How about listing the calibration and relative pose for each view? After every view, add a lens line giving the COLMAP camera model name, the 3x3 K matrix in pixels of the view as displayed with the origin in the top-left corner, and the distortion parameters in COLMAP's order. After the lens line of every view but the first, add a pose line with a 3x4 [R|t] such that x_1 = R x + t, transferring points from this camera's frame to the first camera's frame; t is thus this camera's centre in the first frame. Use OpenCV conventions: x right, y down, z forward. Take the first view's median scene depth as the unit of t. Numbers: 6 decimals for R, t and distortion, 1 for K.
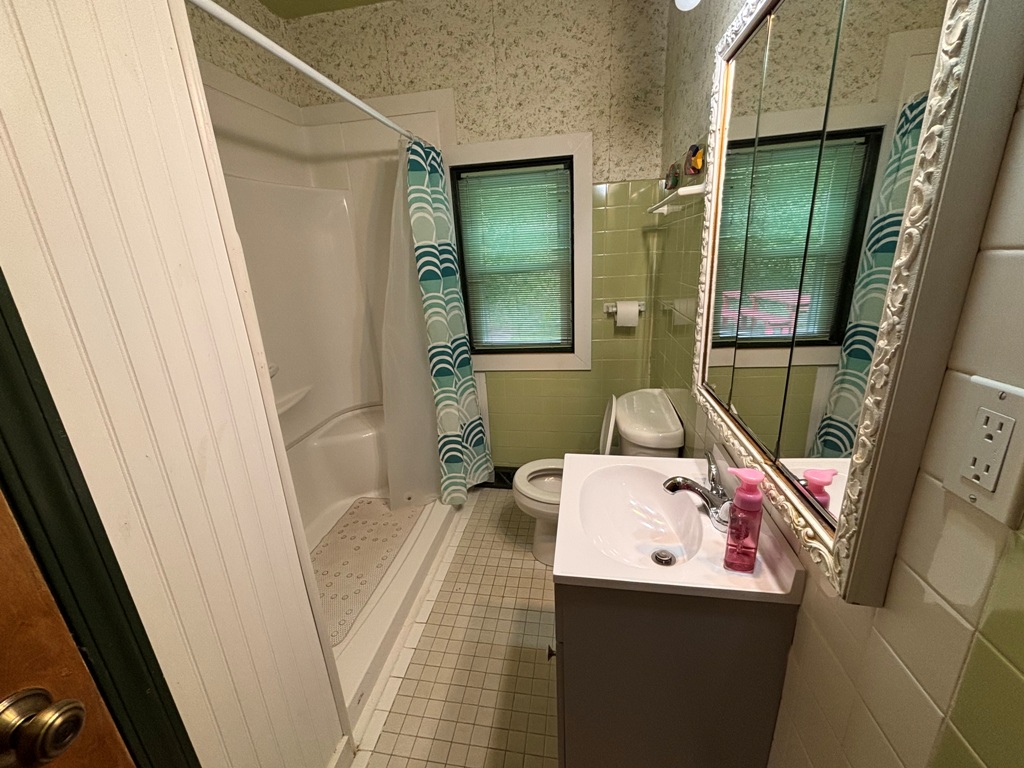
lens RADIAL K [[412.7, 0, 513.0], [0, 412.7, 383.8], [0, 0, 1]] dist [0.001791, -0.000021]
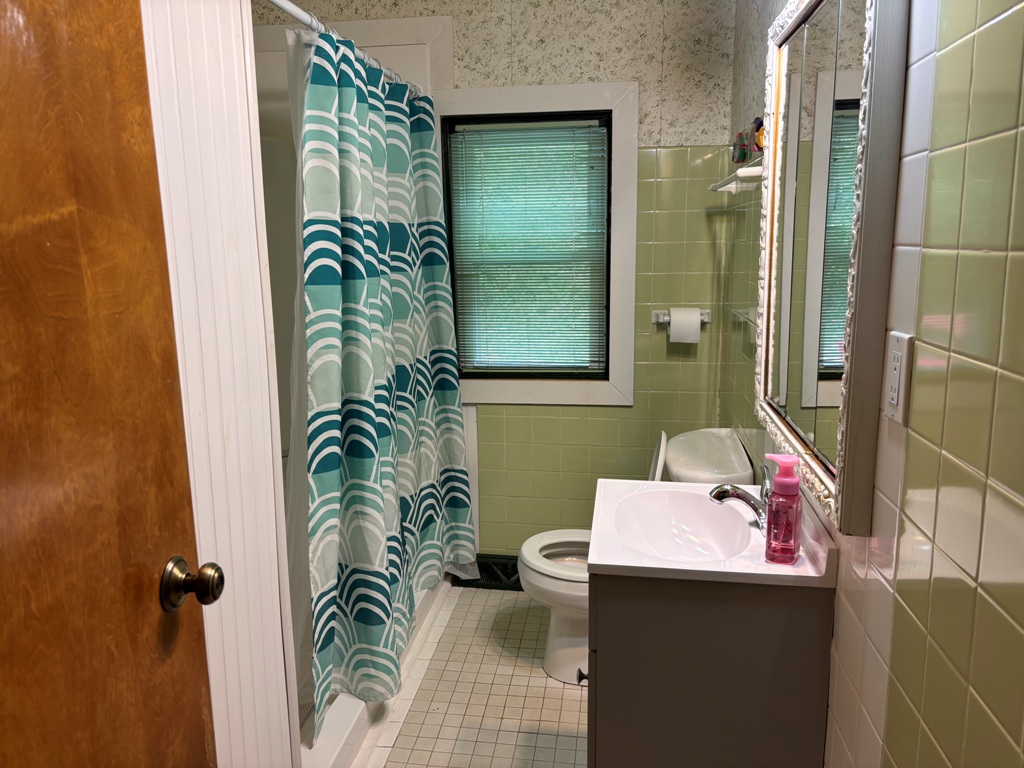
lens RADIAL K [[779.3, 0, 510.3], [0, 779.3, 381.8], [0, 0, 1]] dist [0.033202, 0.007628]
pose [[0.999131, 0.033557, 0.024709, -0.055390], [-0.030311, 0.992103, -0.121707, 0.105807], [-0.028598, 0.120852, 0.992258, -0.330453]]
